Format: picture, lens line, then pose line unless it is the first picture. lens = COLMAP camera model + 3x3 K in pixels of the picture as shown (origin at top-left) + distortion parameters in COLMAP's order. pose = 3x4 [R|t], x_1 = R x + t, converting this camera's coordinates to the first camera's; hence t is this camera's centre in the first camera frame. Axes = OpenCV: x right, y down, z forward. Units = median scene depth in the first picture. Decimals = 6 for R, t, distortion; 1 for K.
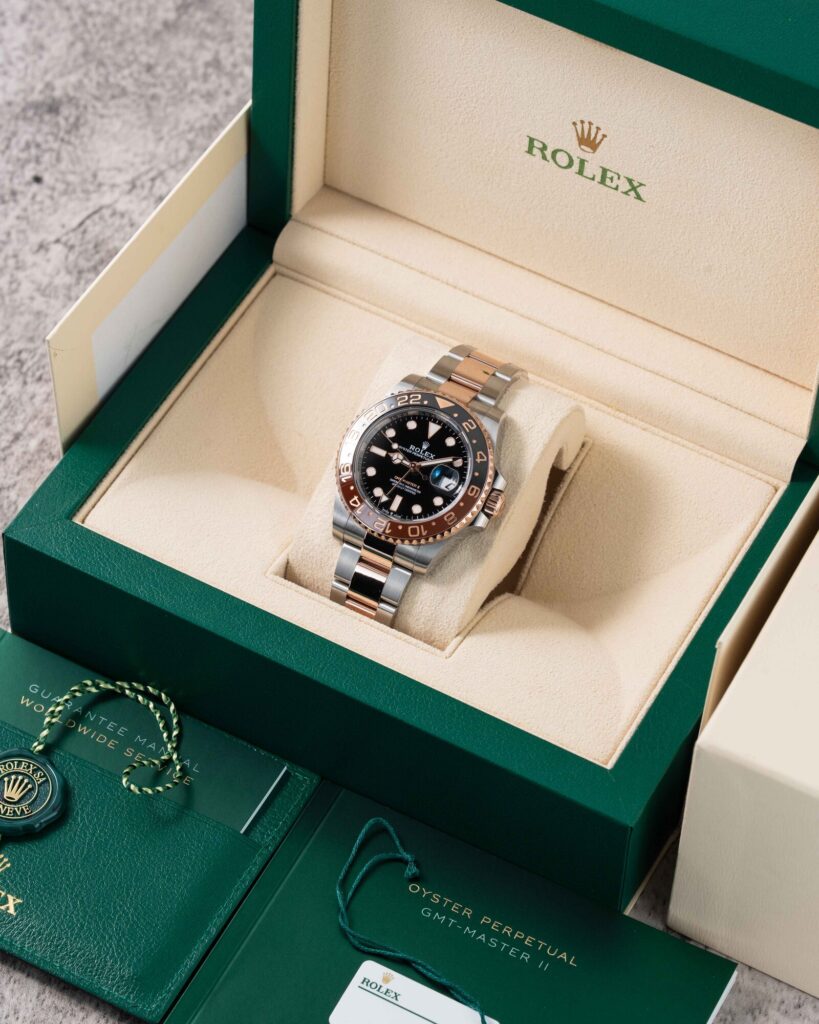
lens RADIAL K [[4432.0, 0, 409.5], [0, 4432.0, 512.0], [0, 0, 1]] dist [-0.039387, 2.105664]
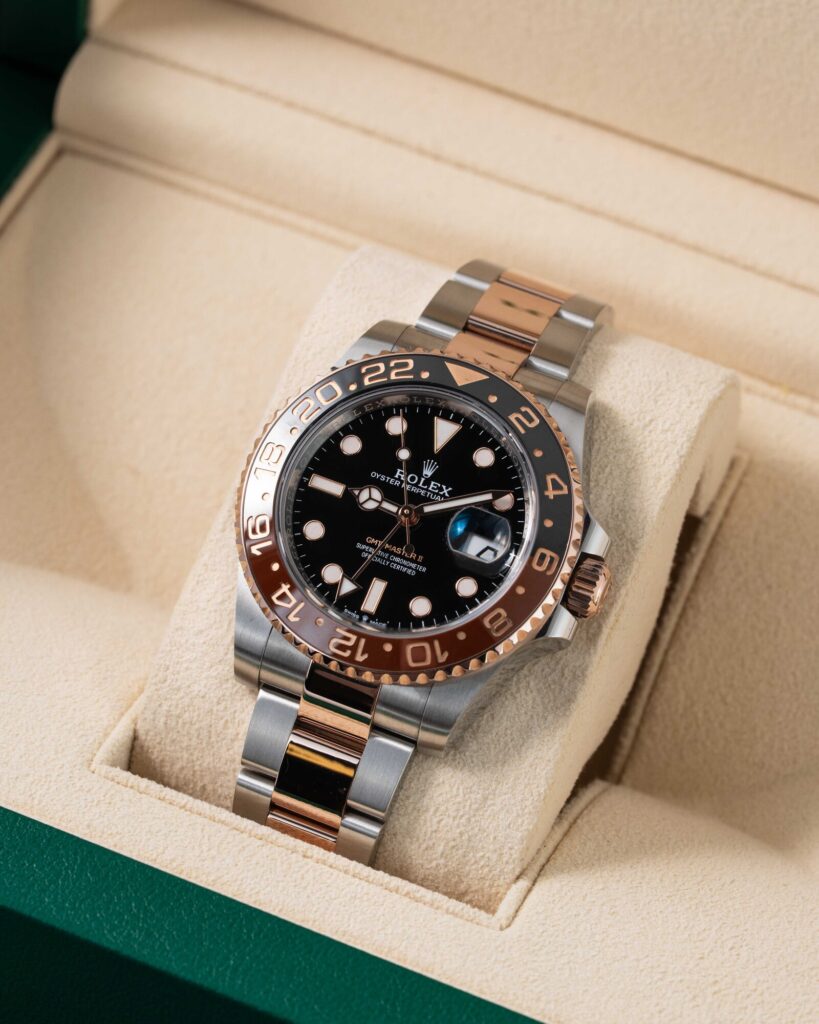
lens RADIAL K [[4432.0, 0, 409.5], [0, 4432.0, 512.0], [0, 0, 1]] dist [-0.039387, 2.105664]
pose [[0.994808, -0.043136, 0.092179, -0.040998], [0.047111, 0.998032, -0.041385, 0.008463], [-0.090213, 0.045512, 0.994882, 0.541205]]
